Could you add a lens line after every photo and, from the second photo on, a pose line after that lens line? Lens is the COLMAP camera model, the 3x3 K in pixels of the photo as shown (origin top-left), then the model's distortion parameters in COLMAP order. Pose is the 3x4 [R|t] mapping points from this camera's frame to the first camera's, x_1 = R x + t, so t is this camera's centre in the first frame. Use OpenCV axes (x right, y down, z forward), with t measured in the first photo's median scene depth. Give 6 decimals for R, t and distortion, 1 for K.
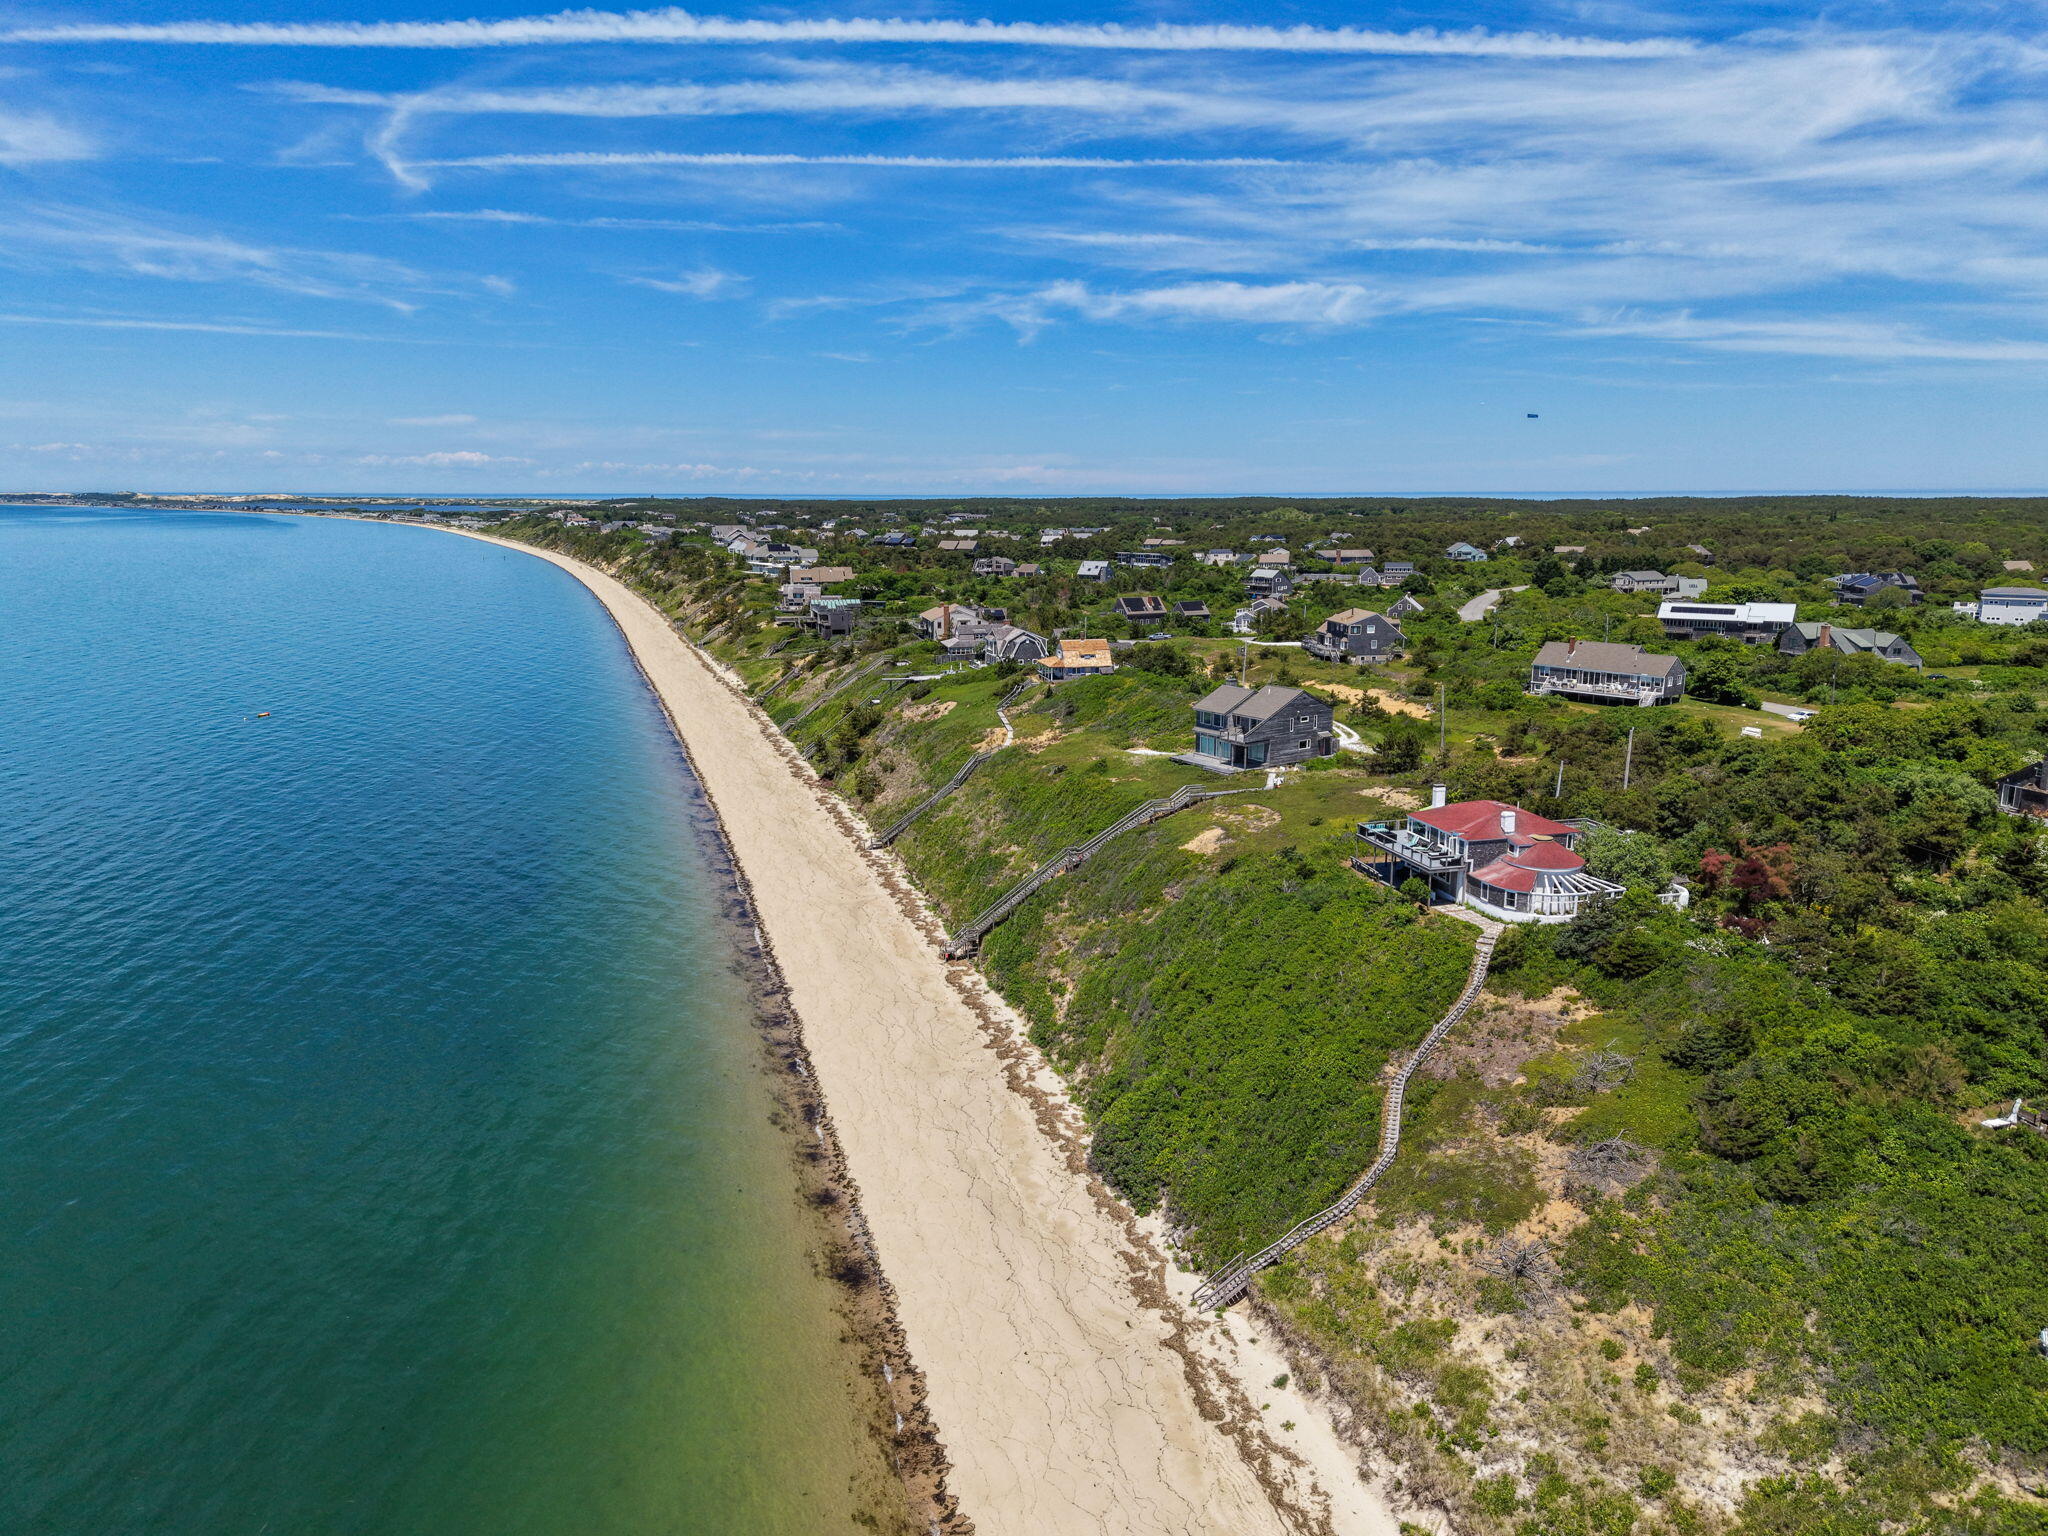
lens RADIAL K [[1365.8, 0, 1042.8], [0, 1365.8, 769.5], [0, 0, 1]] dist [0.055761, -0.039277]
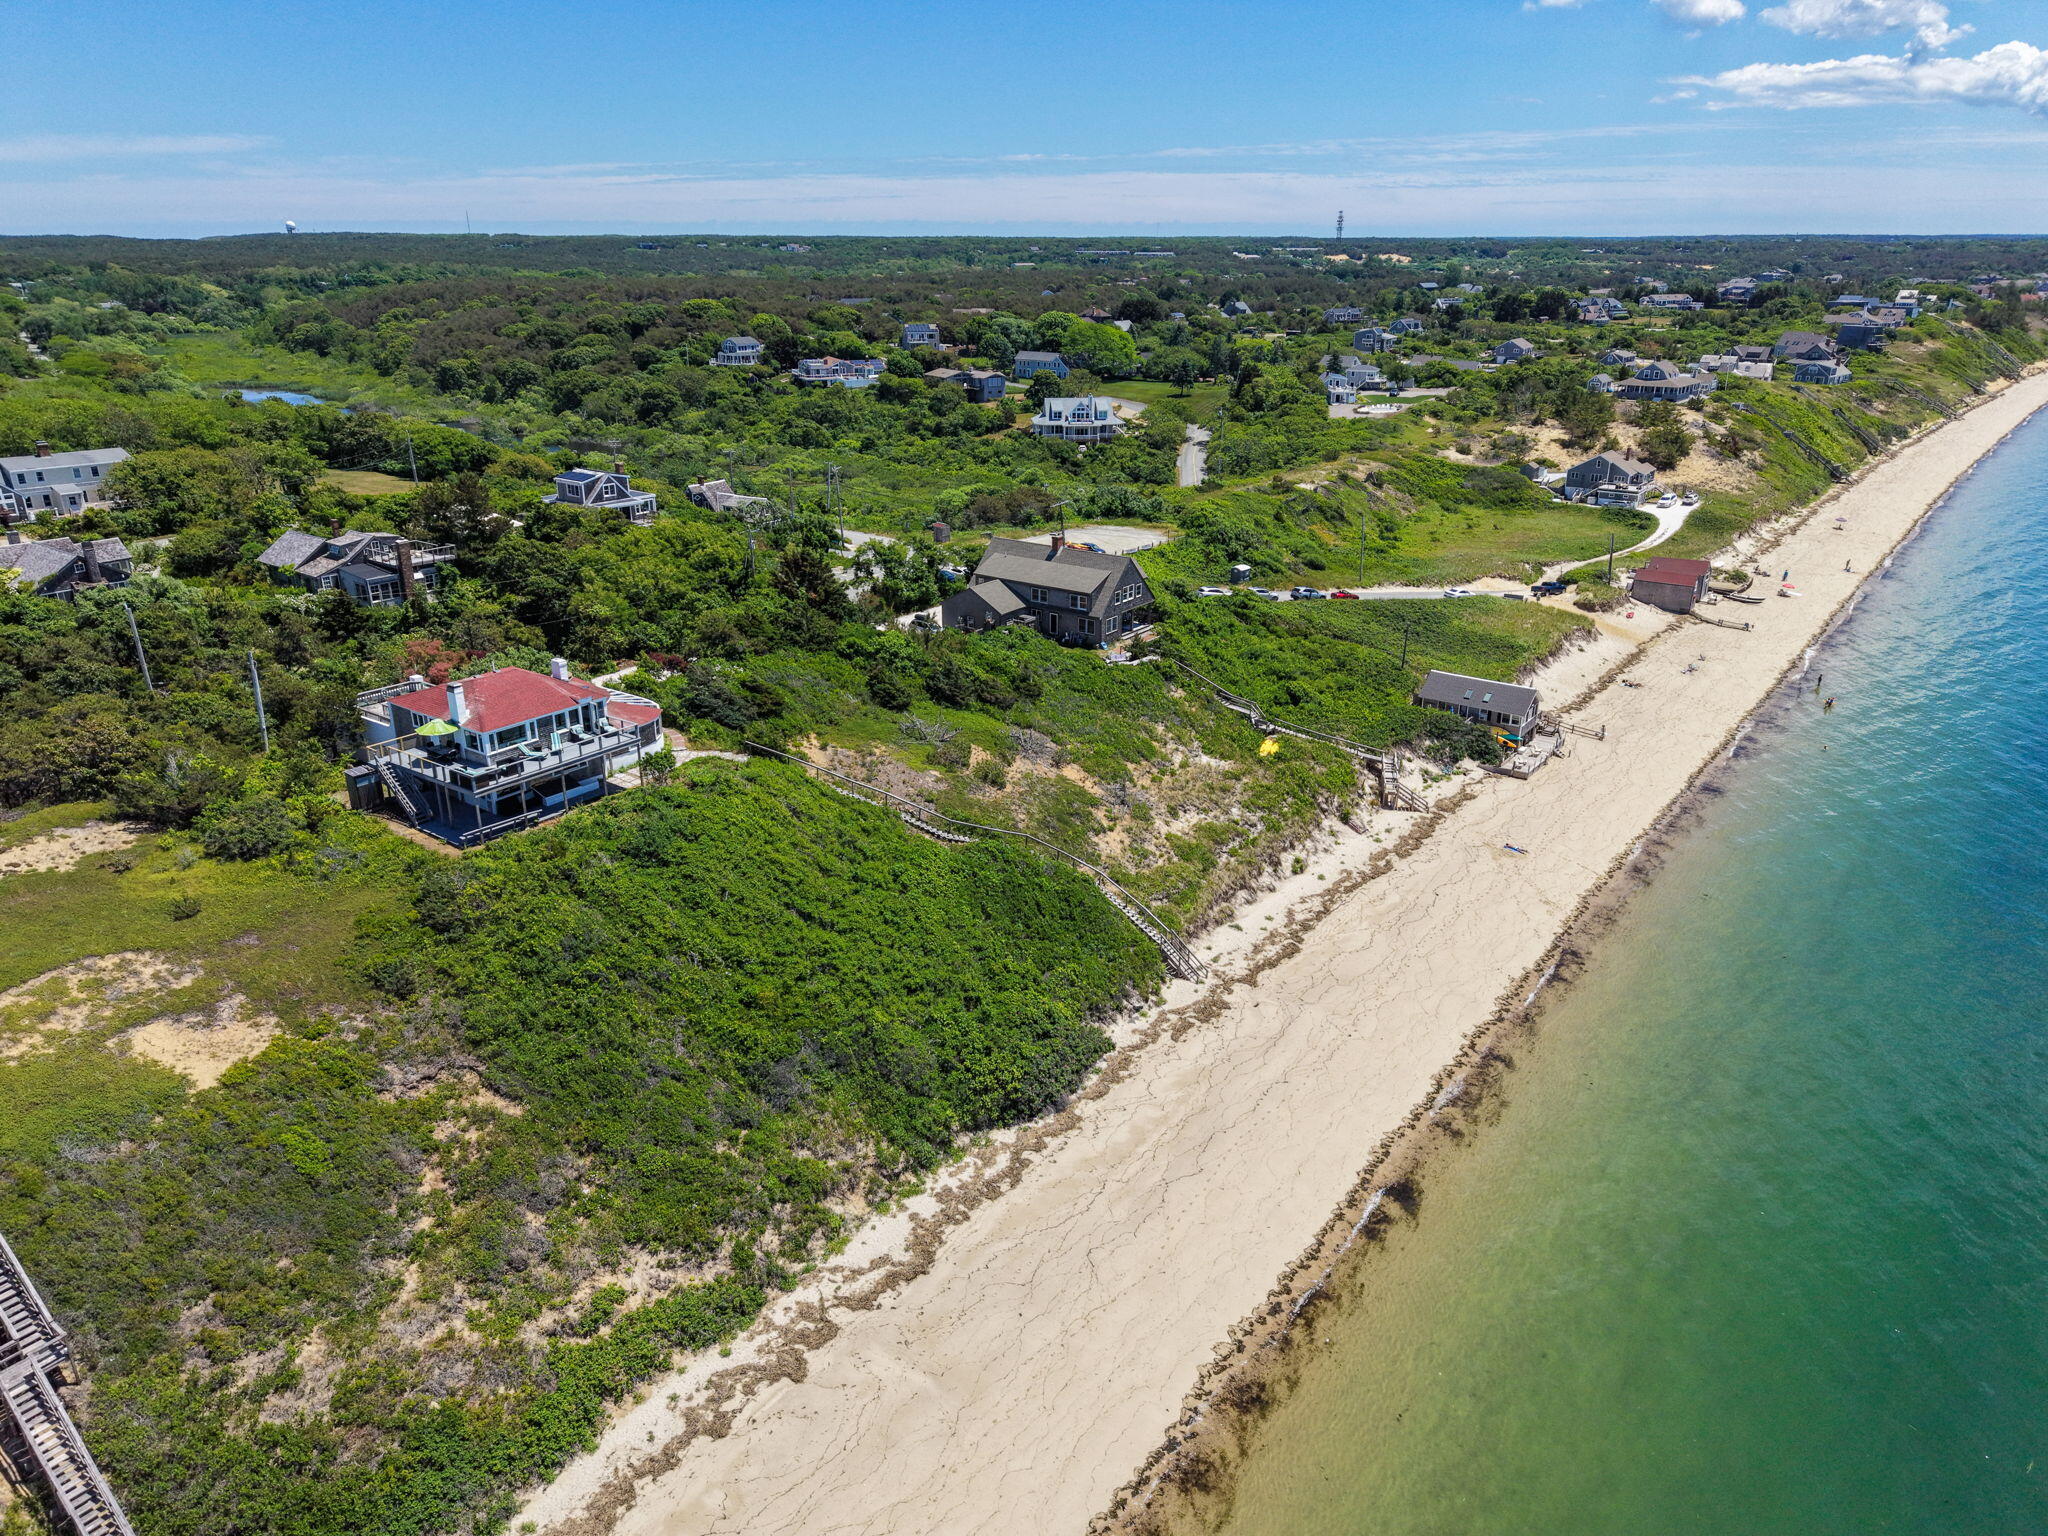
lens RADIAL K [[1365.8, 0, 1017.2], [0, 1365.8, 766.2], [0, 0, 1]] dist [0.055761, -0.039277]
pose [[-0.604935, -0.280560, 0.745211, -0.451917], [0.163953, 0.871933, 0.461359, -0.245377], [-0.779213, 0.401272, -0.481464, 1.194280]]
